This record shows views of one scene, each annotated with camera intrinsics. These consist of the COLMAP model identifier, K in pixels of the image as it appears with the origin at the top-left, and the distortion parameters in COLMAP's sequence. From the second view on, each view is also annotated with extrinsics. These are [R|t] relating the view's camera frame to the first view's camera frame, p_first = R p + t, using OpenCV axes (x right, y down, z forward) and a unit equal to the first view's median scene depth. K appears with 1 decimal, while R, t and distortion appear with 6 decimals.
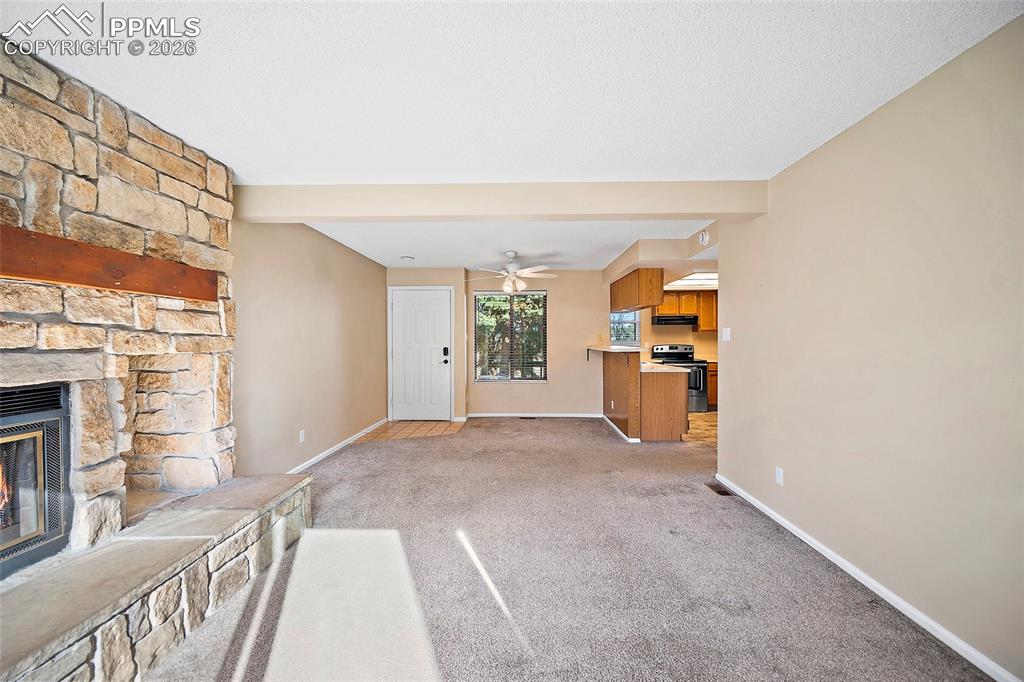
lens RADIAL K [[403.9, 0, 517.1], [0, 403.9, 340.8], [0, 0, 1]] dist [-0.001152, -0.000262]
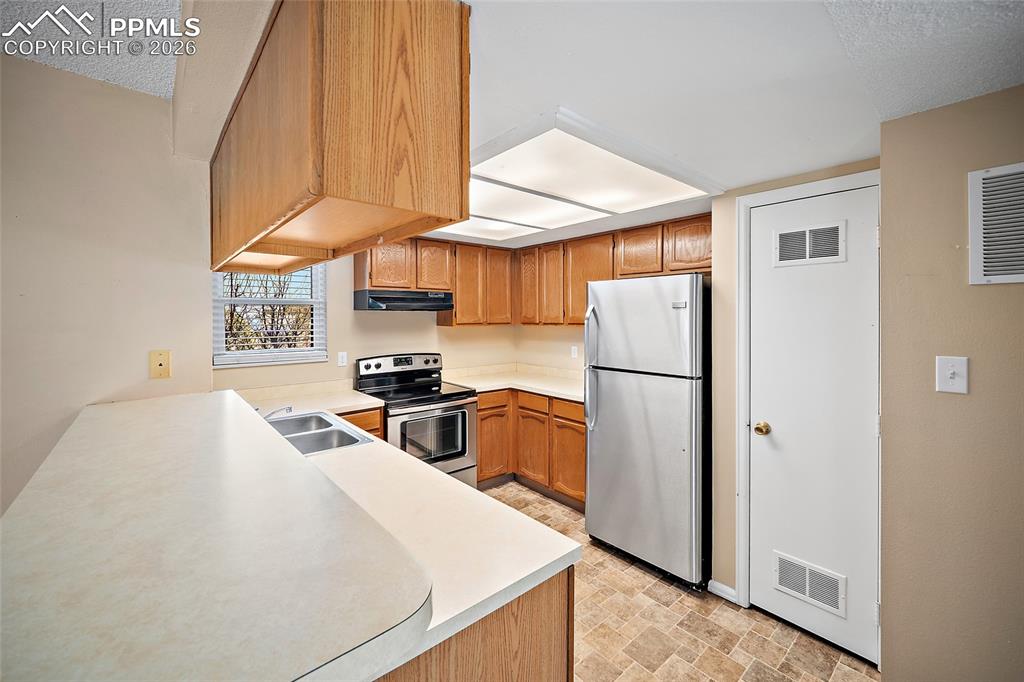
lens RADIAL K [[415.0, 0, 512.3], [0, 415.0, 315.5], [0, 0, 1]] dist [0.000402, 0.000022]
pose [[0.752718, 0.006534, 0.658310, 0.477230], [-0.001133, 0.999962, -0.008629, -0.084654], [-0.658342, 0.005749, 0.752697, 1.571951]]
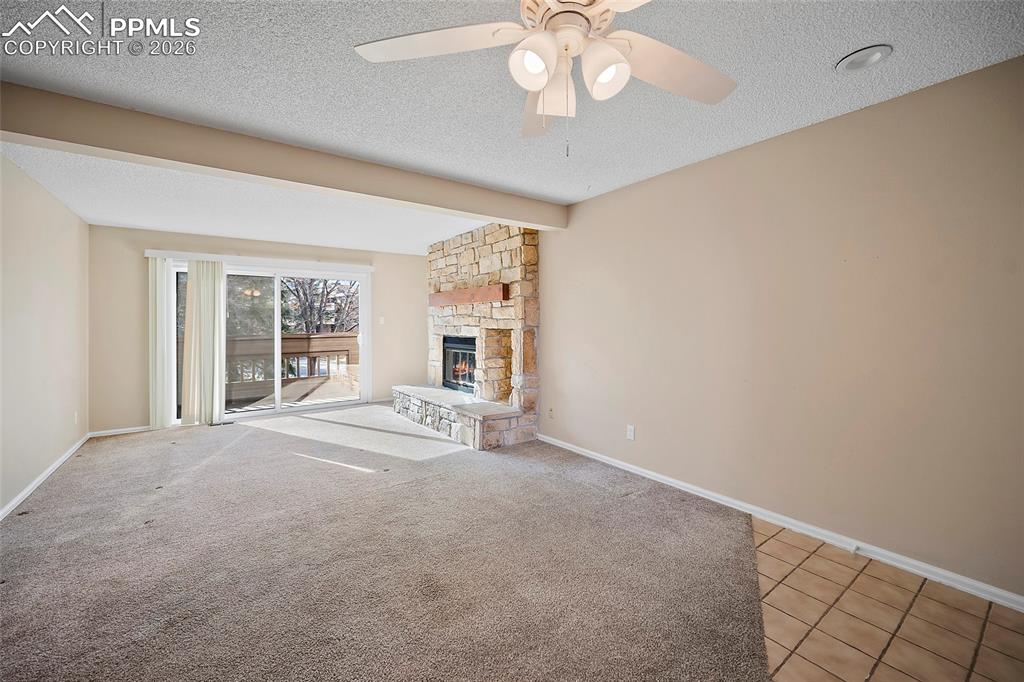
lens RADIAL K [[415.0, 0, 521.0], [0, 415.0, 322.5], [0, 0, 1]] dist [0.000402, 0.000022]
pose [[-0.787354, 0.009029, -0.616435, 0.284556], [0.007934, 0.999958, 0.004512, -0.006479], [0.616451, -0.001338, -0.787393, 2.234995]]
